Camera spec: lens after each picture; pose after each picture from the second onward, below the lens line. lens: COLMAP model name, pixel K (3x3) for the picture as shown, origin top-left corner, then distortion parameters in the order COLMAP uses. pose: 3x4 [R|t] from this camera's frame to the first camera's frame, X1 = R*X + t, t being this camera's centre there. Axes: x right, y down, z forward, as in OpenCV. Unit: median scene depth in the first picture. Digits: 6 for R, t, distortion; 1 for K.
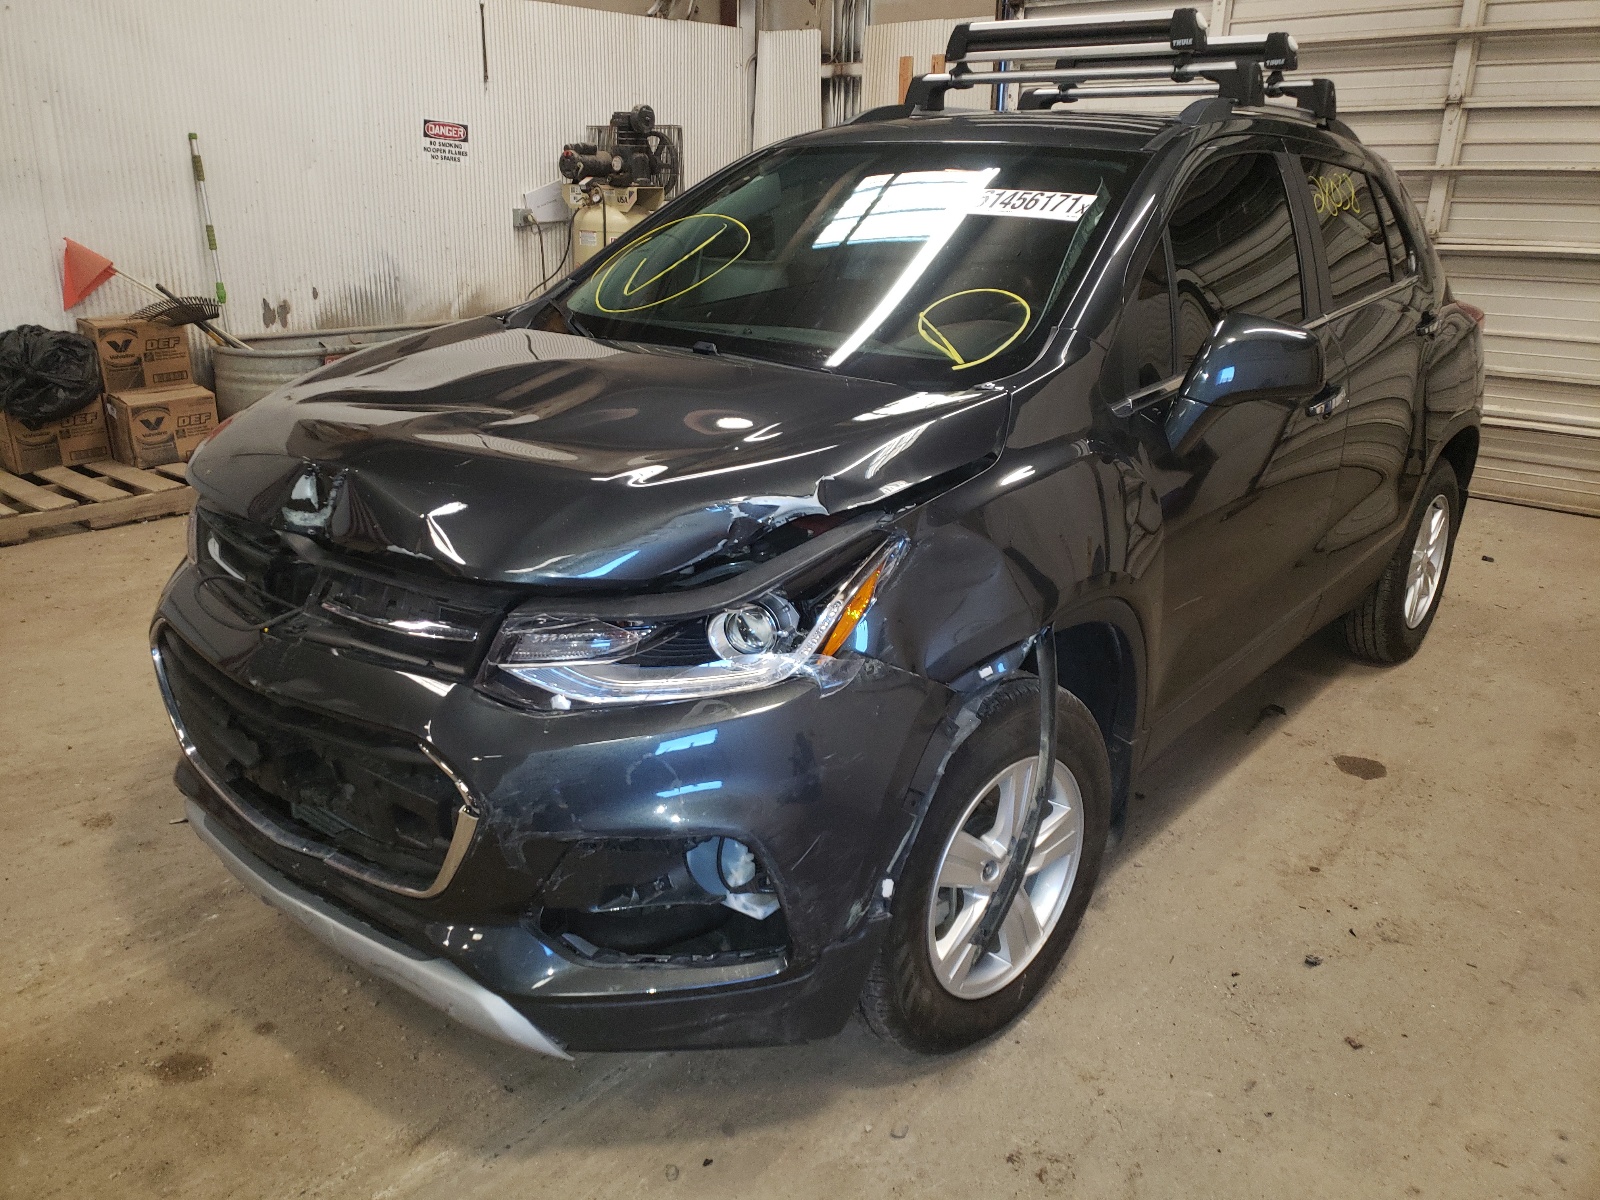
lens RADIAL K [[1198.6, 0, 800.5], [0, 1198.6, 593.0], [0, 0, 1]] dist [0.021044, 0.000978]
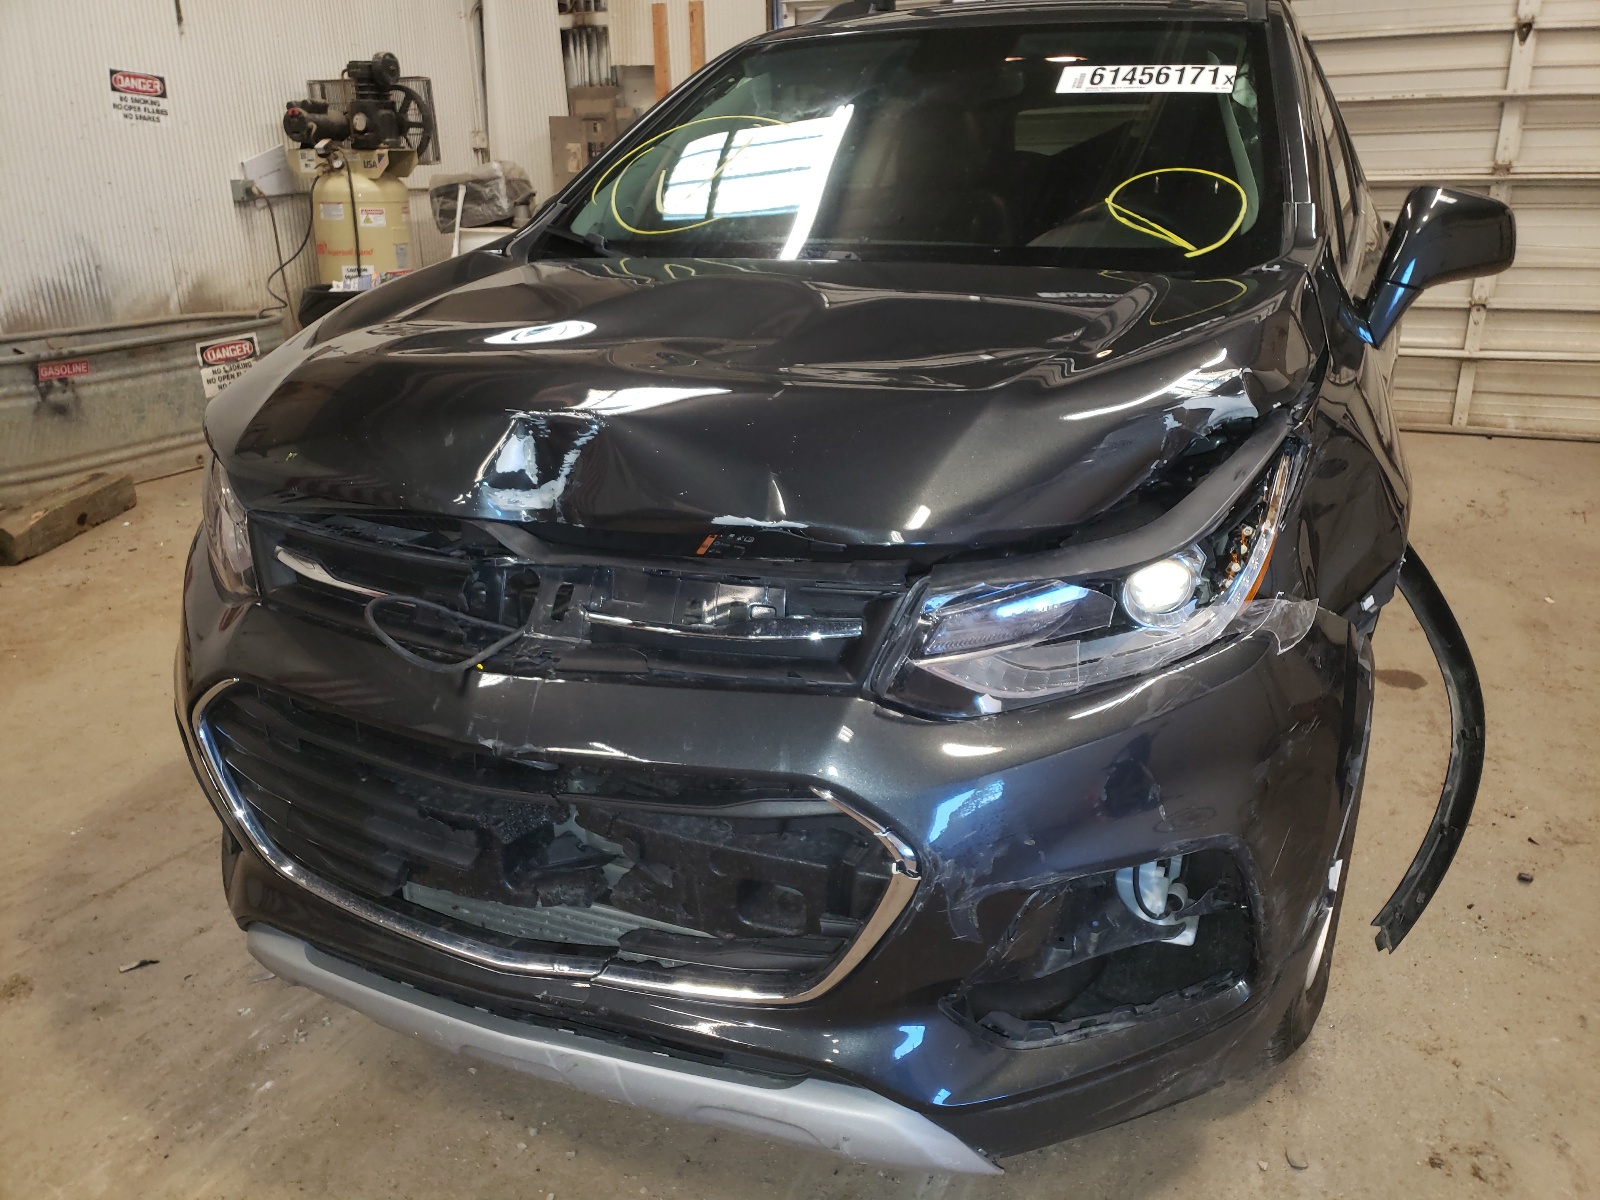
lens RADIAL K [[1198.6, 0, 785.6], [0, 1198.6, 625.5], [0, 0, 1]] dist [0.021044, 0.000978]
pose [[0.959537, -0.125052, 0.252292, -0.125061], [0.117722, 0.992071, 0.044004, -0.000679], [-0.255794, -0.012523, 0.966650, 0.082054]]
